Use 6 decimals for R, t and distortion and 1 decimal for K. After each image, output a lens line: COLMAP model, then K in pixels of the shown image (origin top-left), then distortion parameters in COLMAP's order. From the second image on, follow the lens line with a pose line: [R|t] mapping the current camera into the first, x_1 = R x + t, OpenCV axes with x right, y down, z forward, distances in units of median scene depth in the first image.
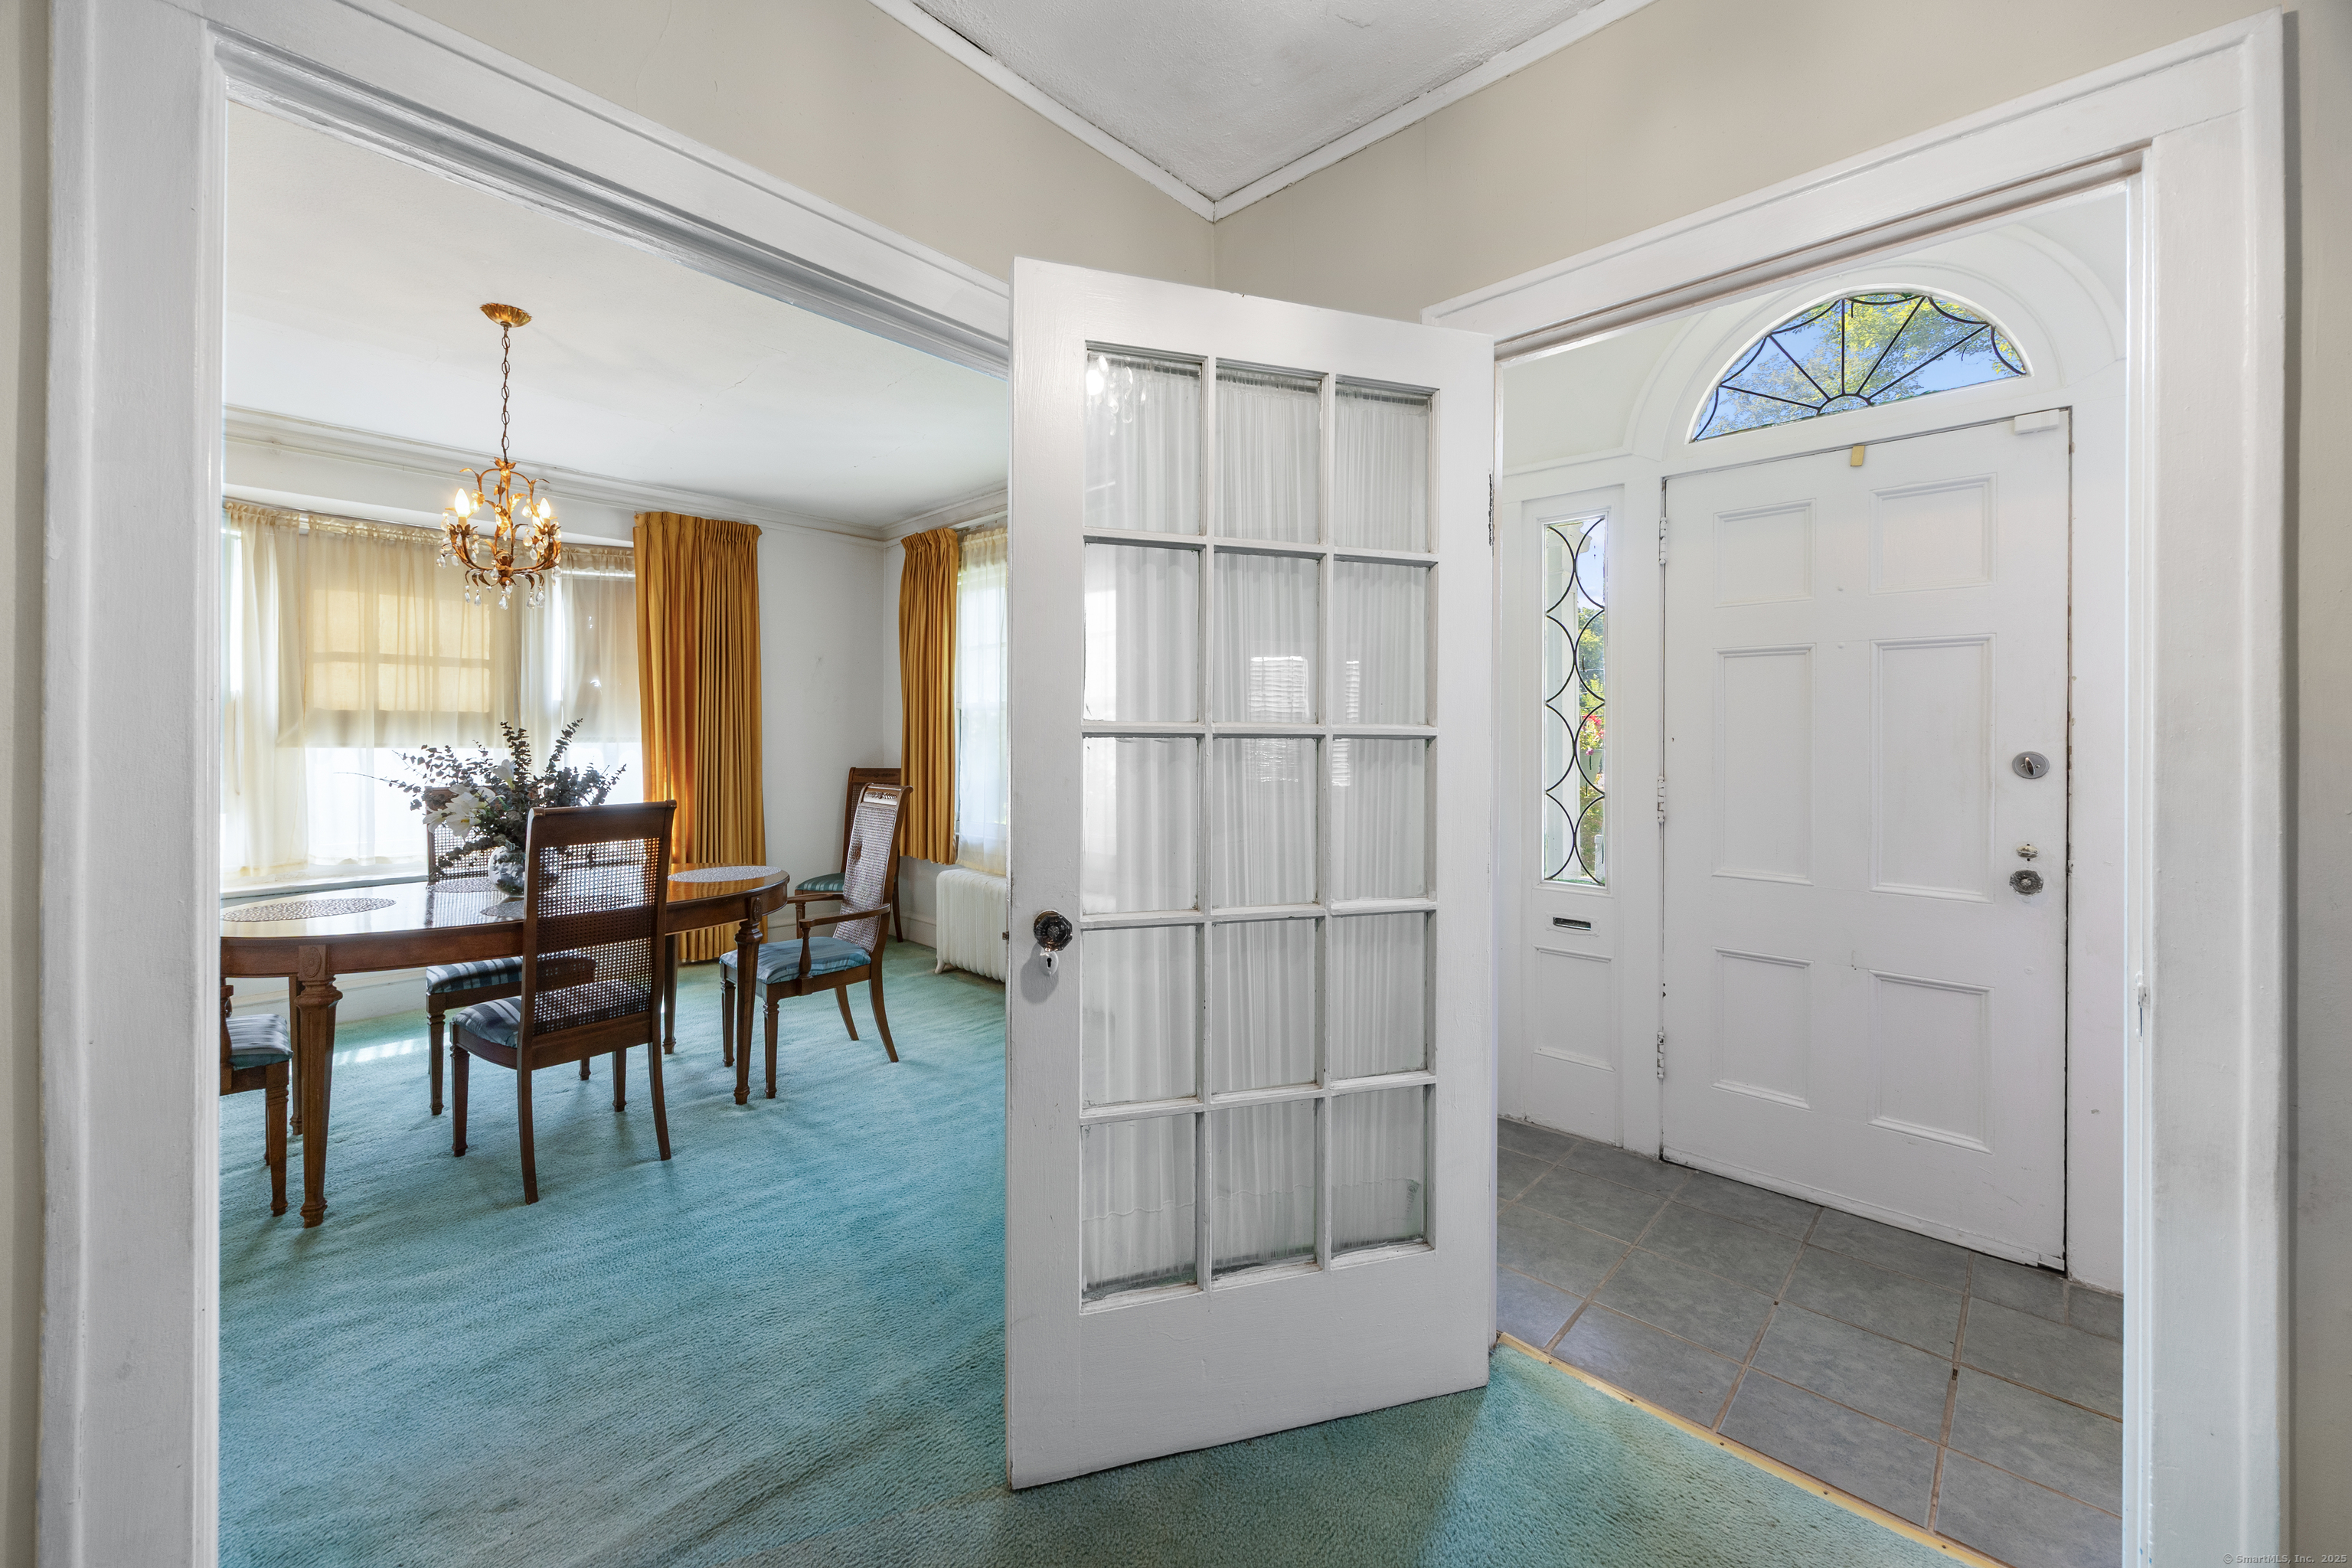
lens RADIAL K [[918.5, 0, 1200.3], [0, 918.5, 736.7], [0, 0, 1]] dist [-0.002229, 0.000456]
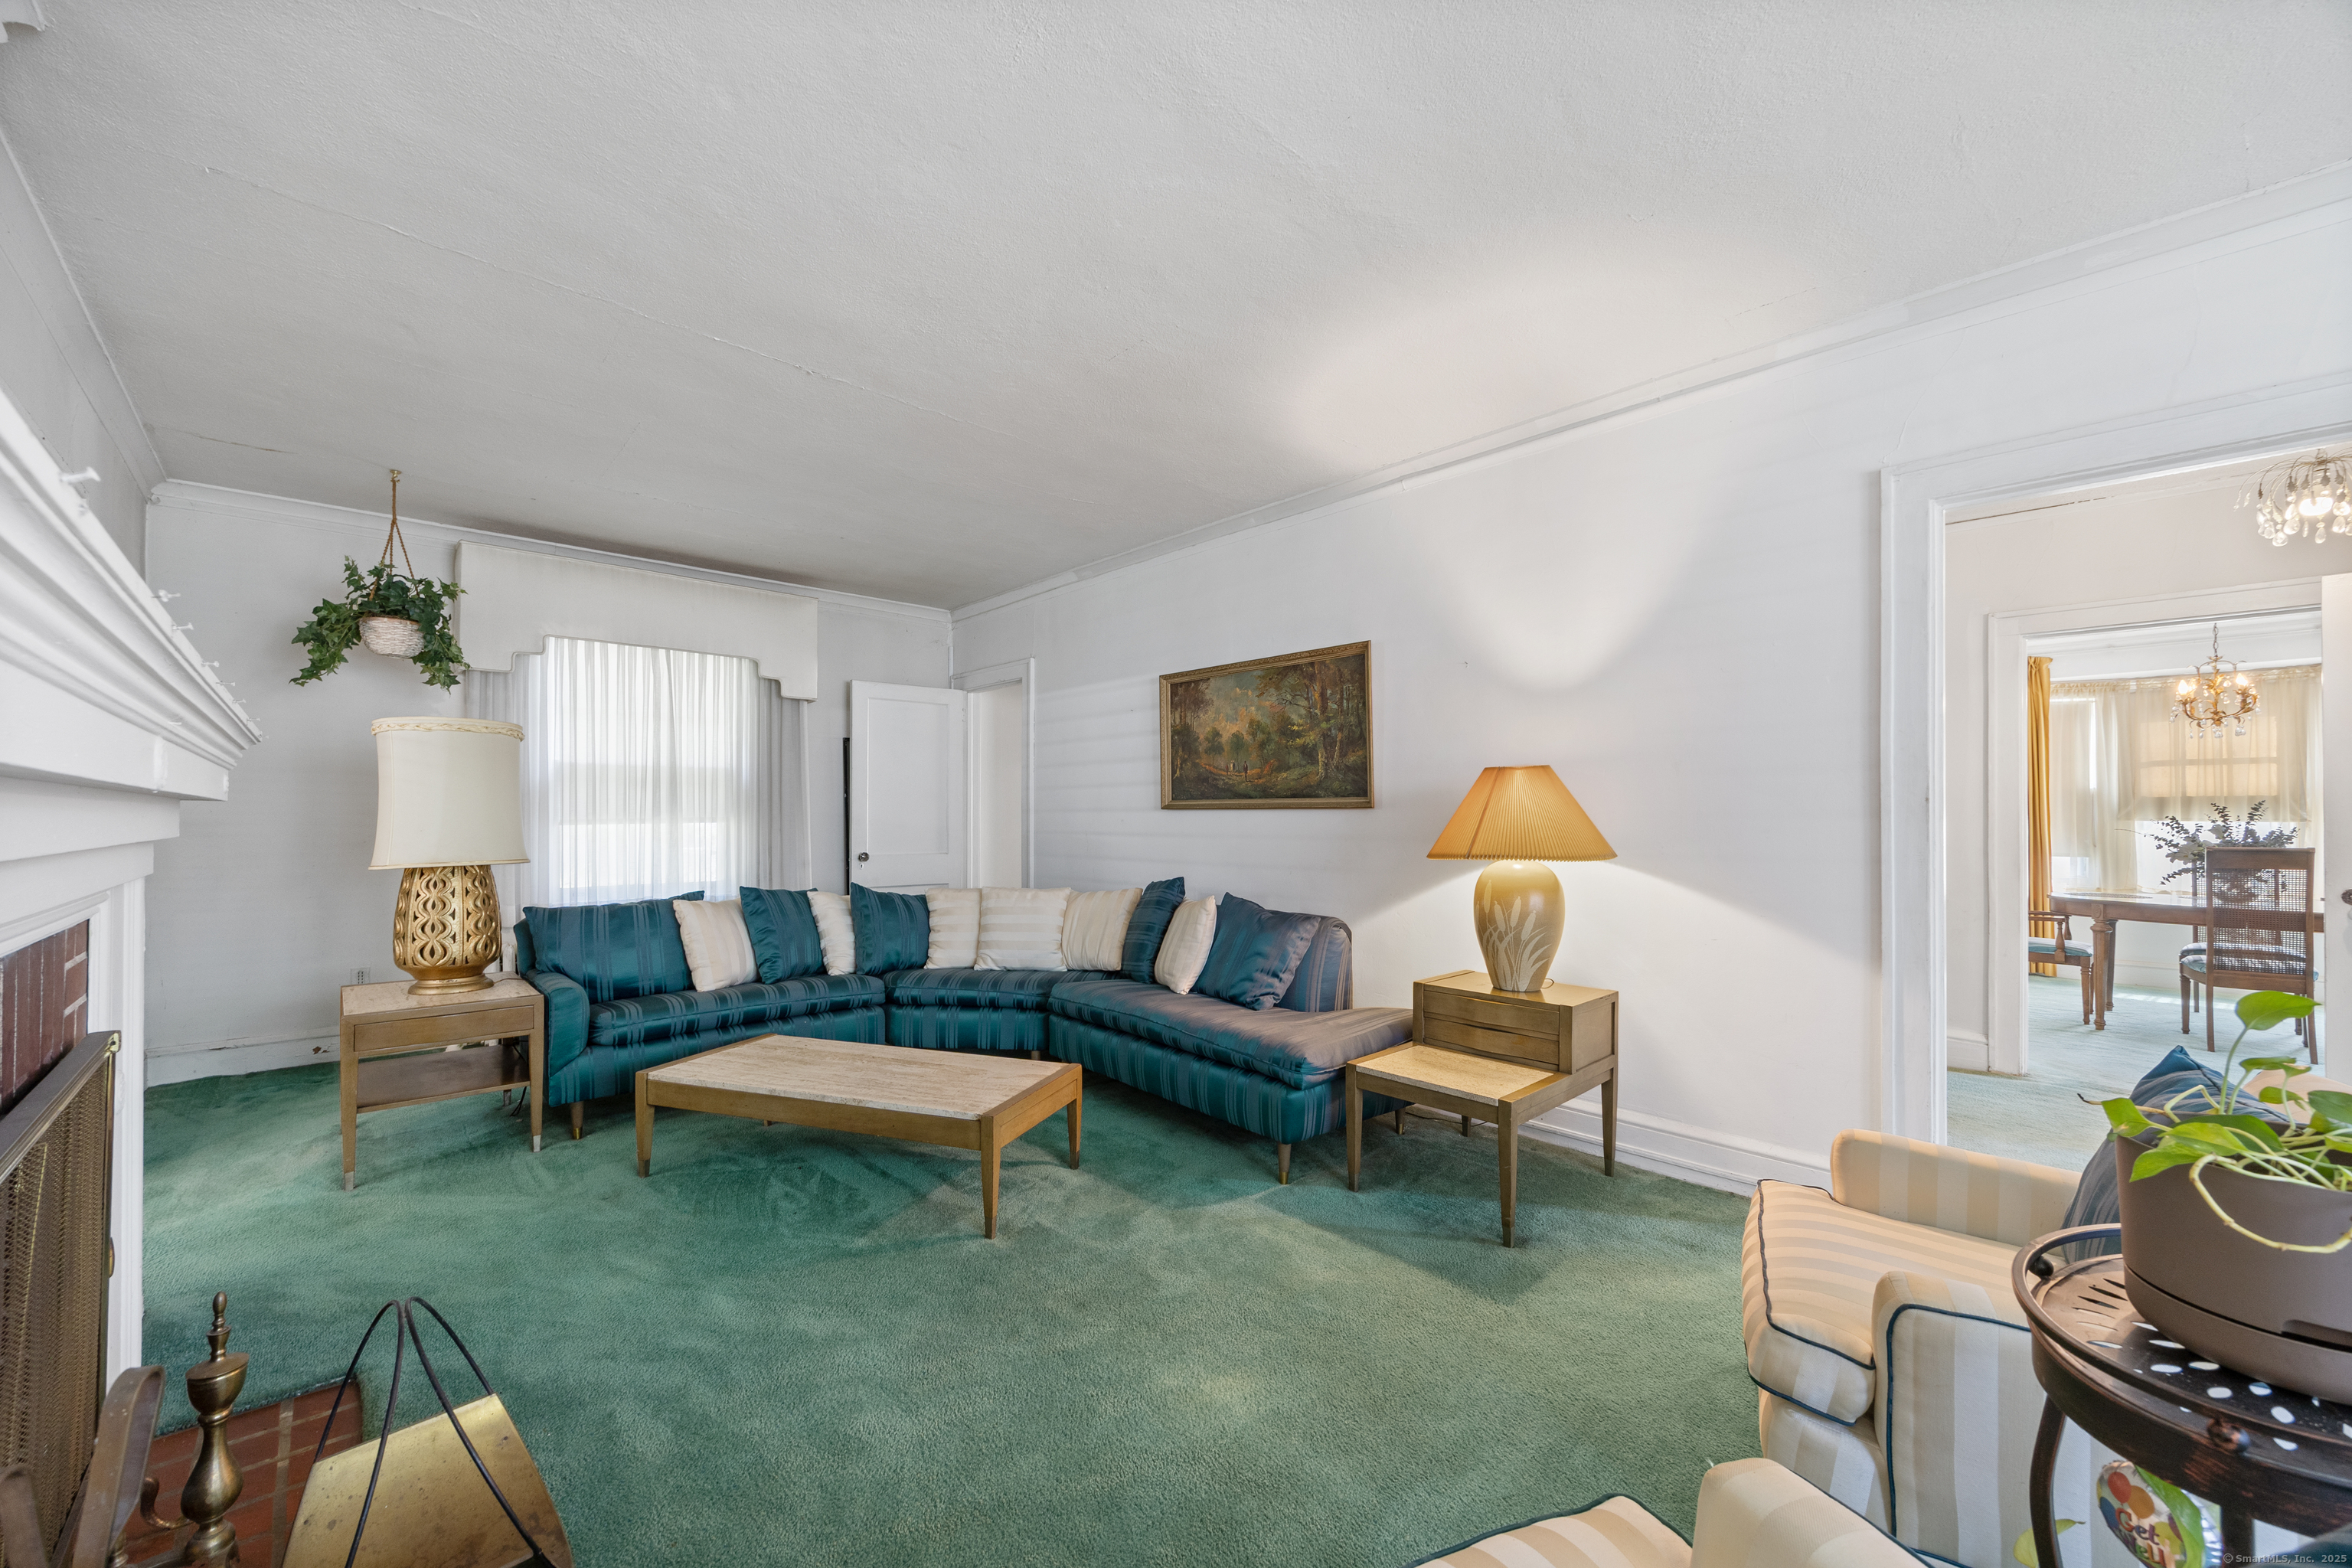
lens RADIAL K [[918.5, 0, 1160.1], [0, 918.5, 808.1], [0, 0, 1]] dist [-0.002229, 0.000456]
pose [[-0.085007, -0.010236, -0.996328, 0.791032], [0.000542, 0.999947, -0.010319, 0.006560], [0.996380, -0.001417, -0.084997, -0.591910]]
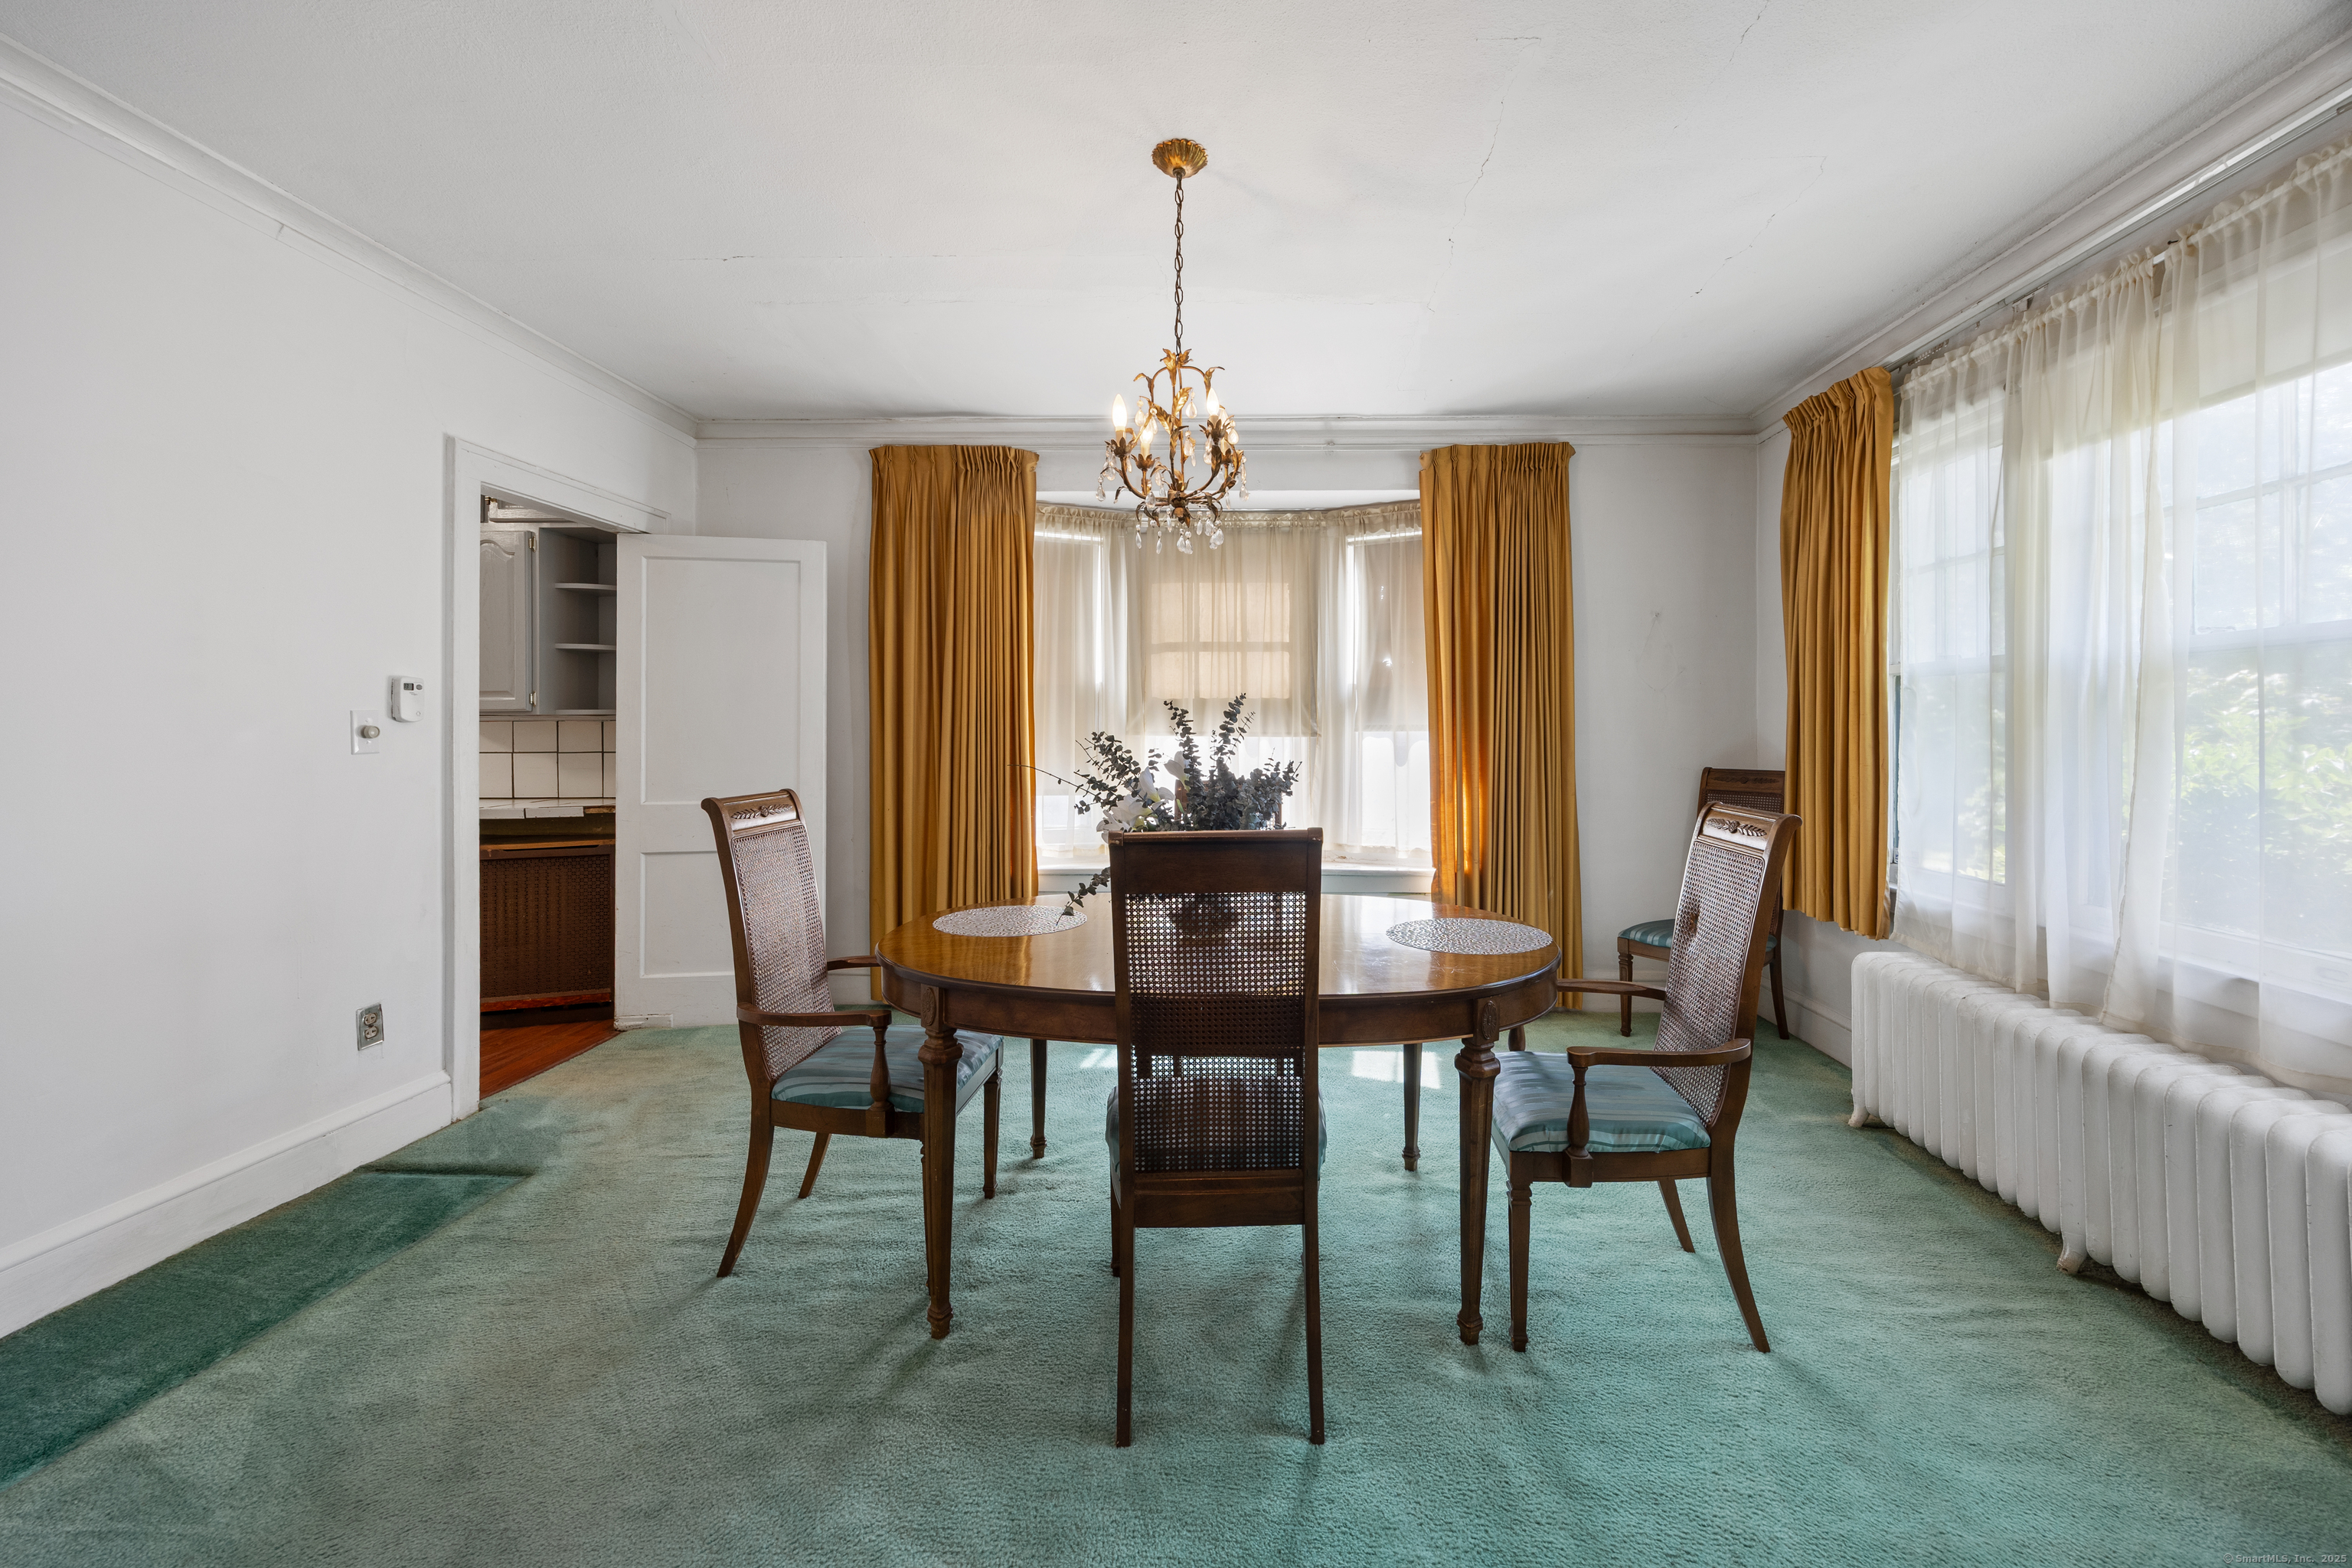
lens RADIAL K [[918.5, 0, 1200.9], [0, 918.5, 729.0], [0, 0, 1]] dist [-0.002229, 0.000456]
pose [[0.629315, -0.001298, -0.777149, -0.109941], [0.003944, 0.999991, 0.001523, 0.003192], [0.777140, -0.004023, 0.629314, 0.364916]]
